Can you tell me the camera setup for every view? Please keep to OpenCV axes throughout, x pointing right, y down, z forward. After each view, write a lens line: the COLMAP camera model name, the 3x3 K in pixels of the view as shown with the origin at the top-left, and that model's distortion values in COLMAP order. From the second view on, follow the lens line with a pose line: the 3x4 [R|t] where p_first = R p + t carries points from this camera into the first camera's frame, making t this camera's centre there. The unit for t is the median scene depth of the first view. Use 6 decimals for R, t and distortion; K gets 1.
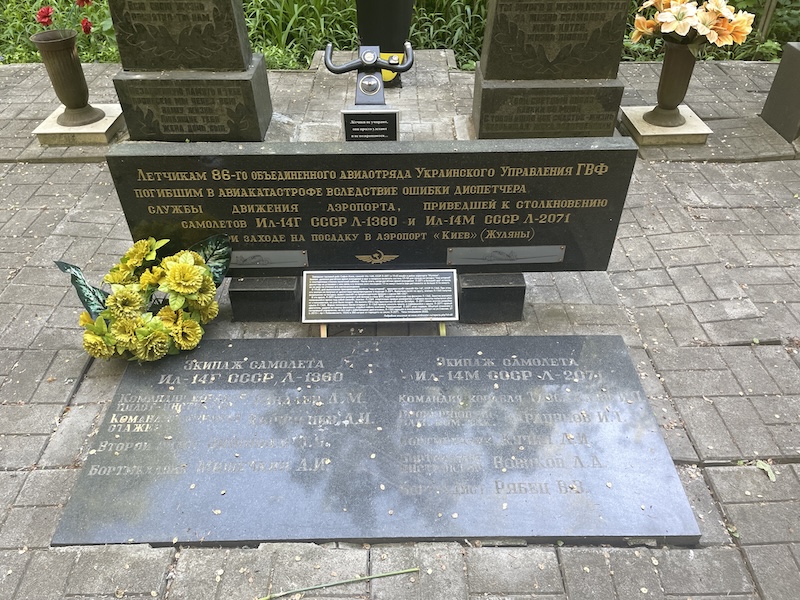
lens RADIAL K [[603.8, 0, 398.8], [0, 603.8, 300.3], [0, 0, 1]] dist [-0.010866, -0.004091]
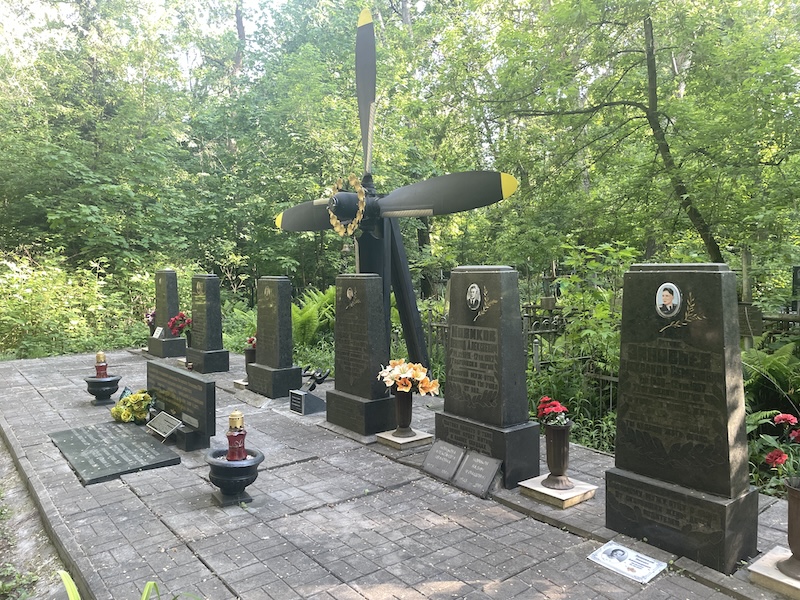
lens RADIAL K [[603.8, 0, 400.0], [0, 603.8, 299.1], [0, 0, 1]] dist [-0.010866, -0.004091]
pose [[0.607228, 0.062019, -0.792103, 0.211684], [-0.537827, 0.765901, -0.352331, -0.000175], [0.584822, 0.639960, 0.498432, -0.008210]]
